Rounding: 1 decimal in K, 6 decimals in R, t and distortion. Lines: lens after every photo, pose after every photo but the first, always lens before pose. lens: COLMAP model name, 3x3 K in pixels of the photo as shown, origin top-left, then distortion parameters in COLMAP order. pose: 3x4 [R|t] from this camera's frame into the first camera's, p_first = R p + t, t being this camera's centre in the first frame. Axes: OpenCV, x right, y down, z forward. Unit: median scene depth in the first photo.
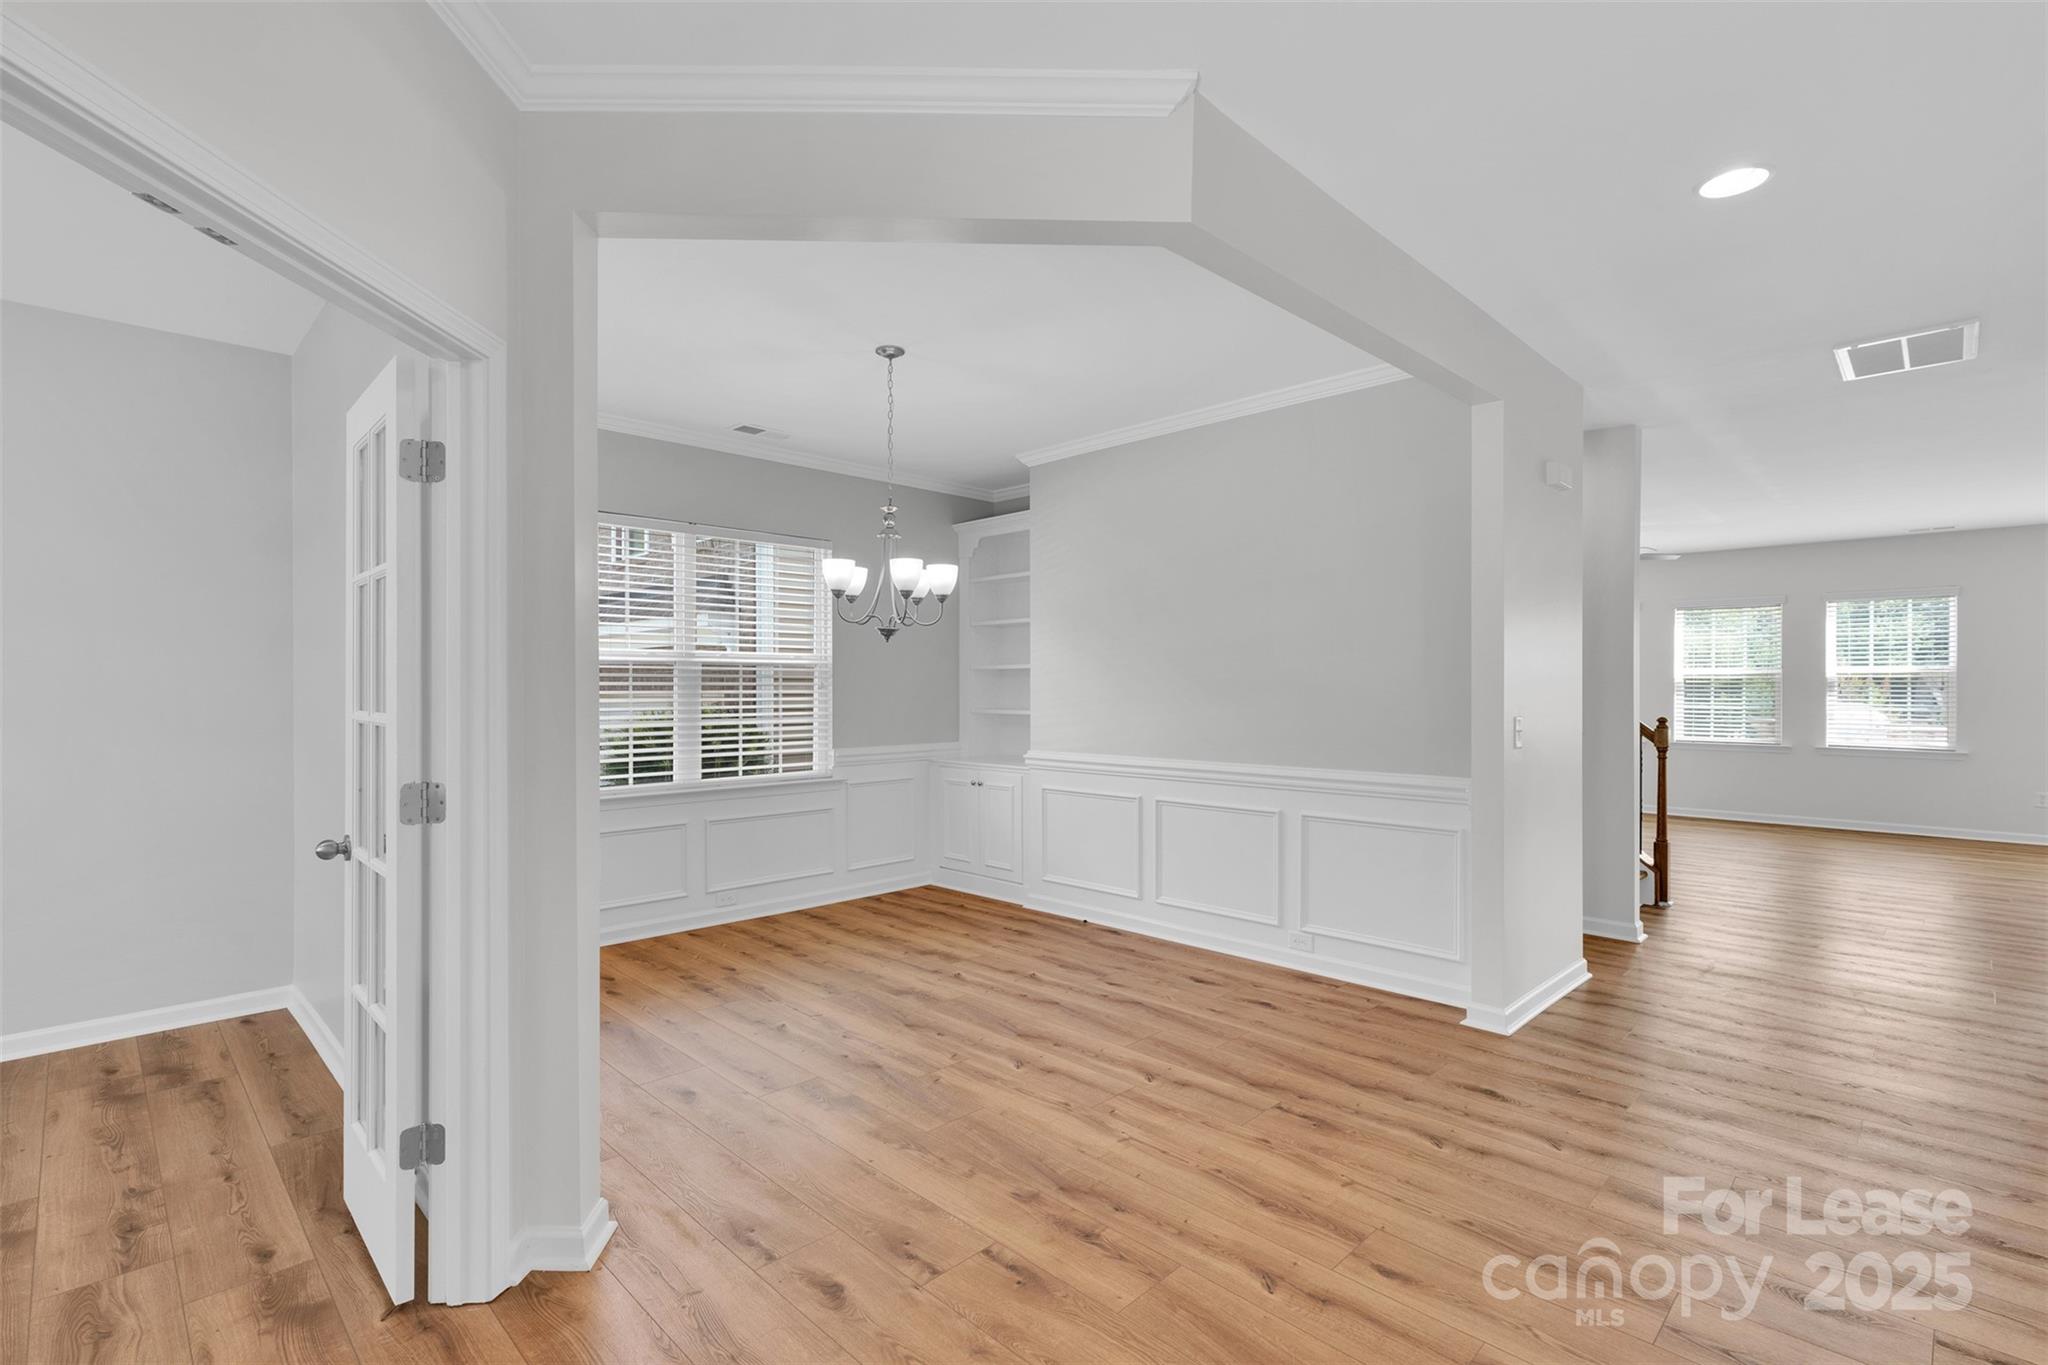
lens RADIAL K [[994.9, 0, 1041.7], [0, 994.9, 684.2], [0, 0, 1]] dist [-0.003412, 0.000069]
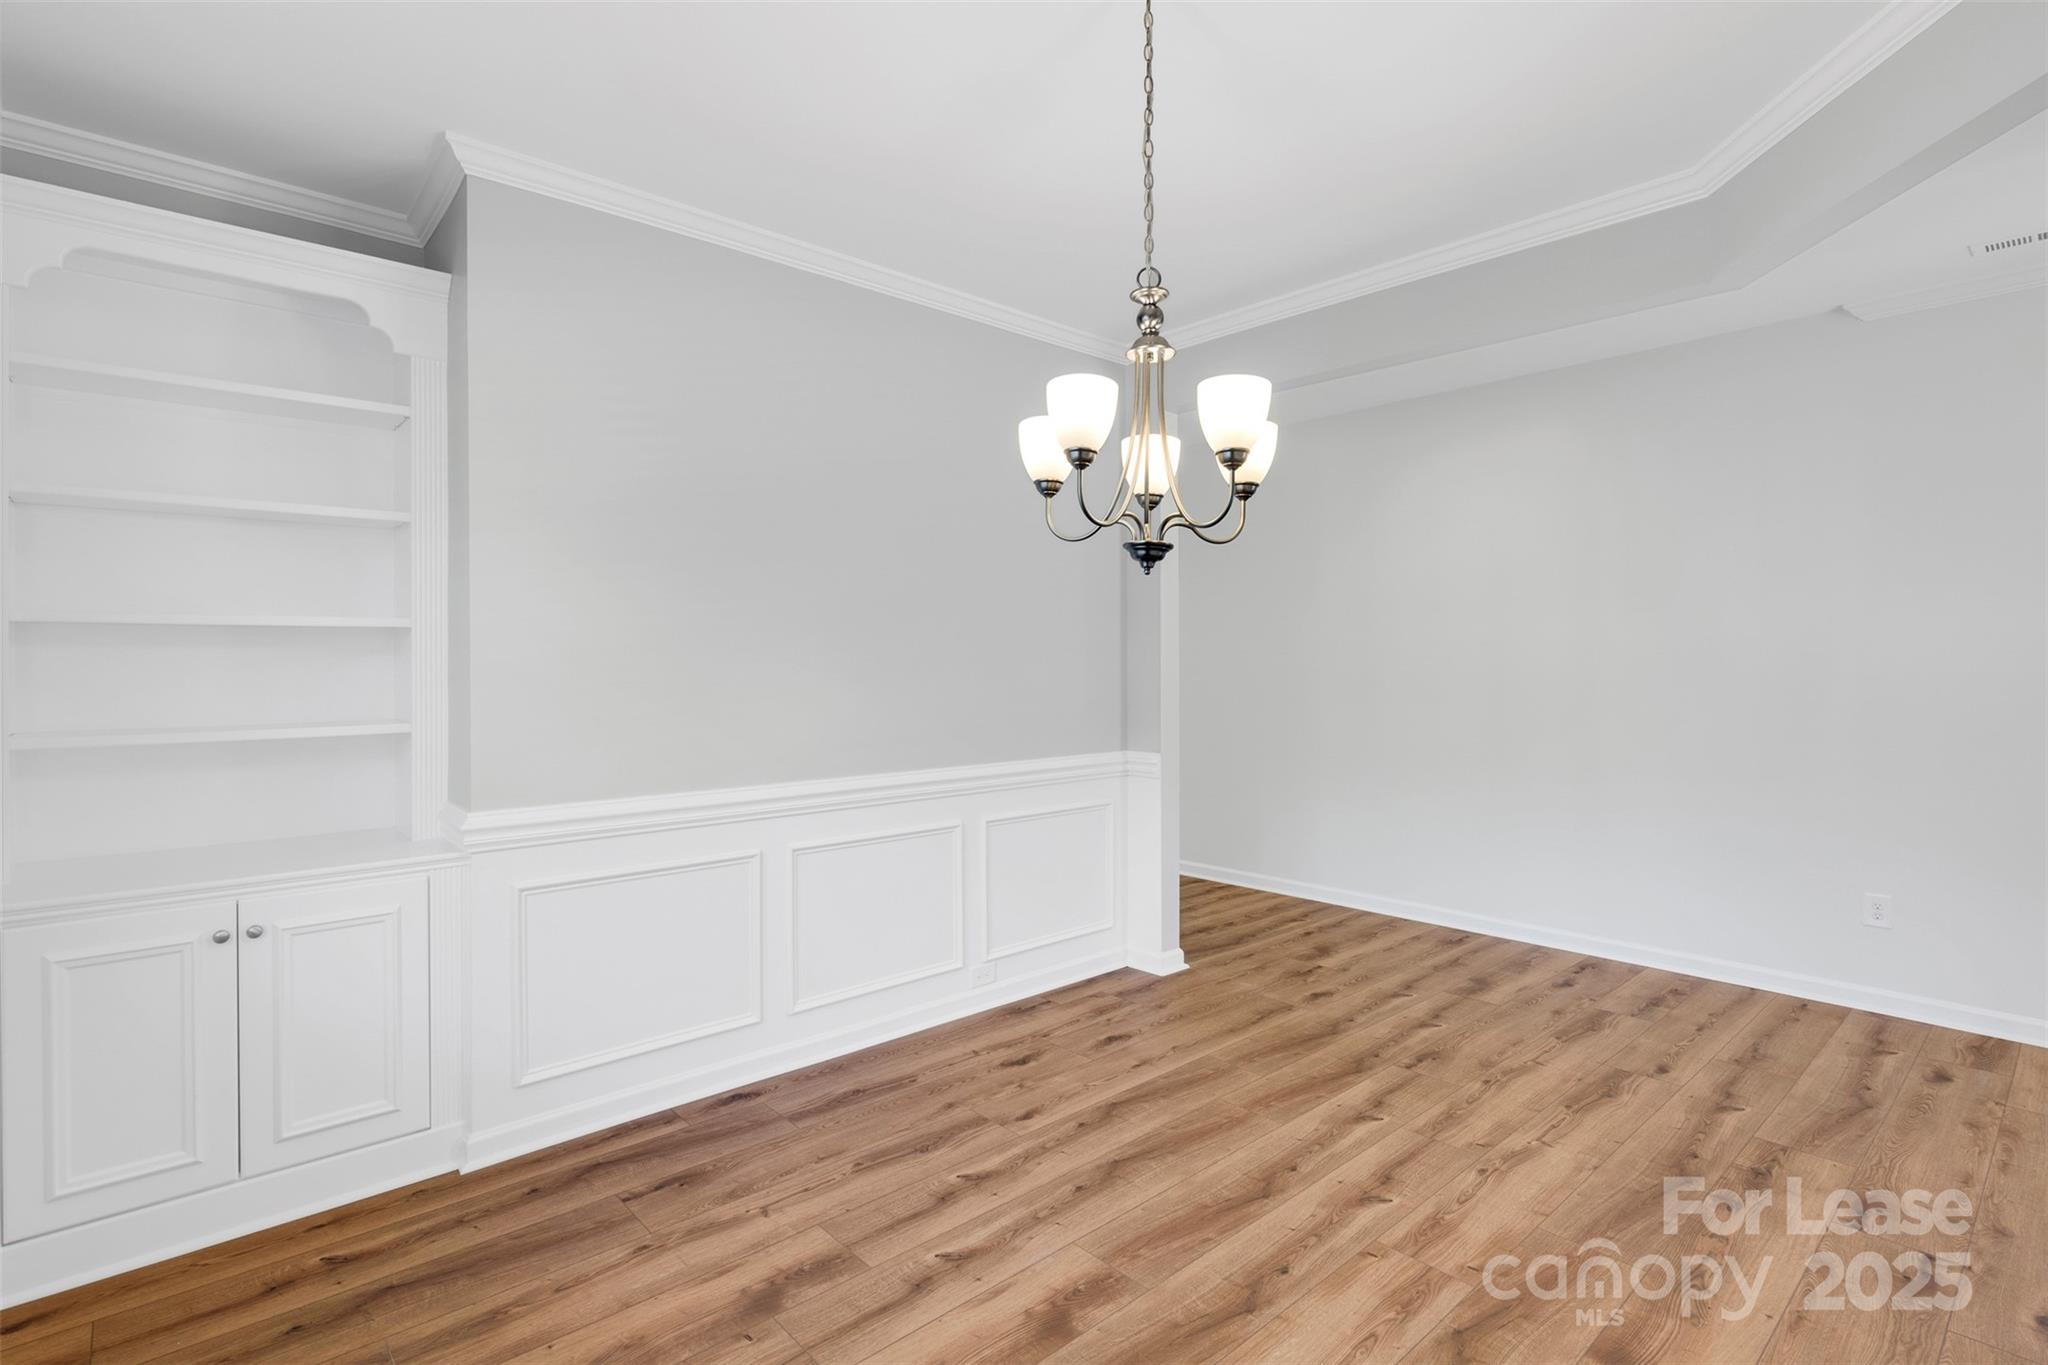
lens RADIAL K [[994.9, 0, 1040.1], [0, 994.9, 668.6], [0, 0, 1]] dist [-0.003412, 0.000069]
pose [[0.041820, -0.006641, 0.999103, -0.628402], [0.002910, 0.999974, 0.006525, -0.000175], [-0.999121, 0.002635, 0.041839, 1.032040]]
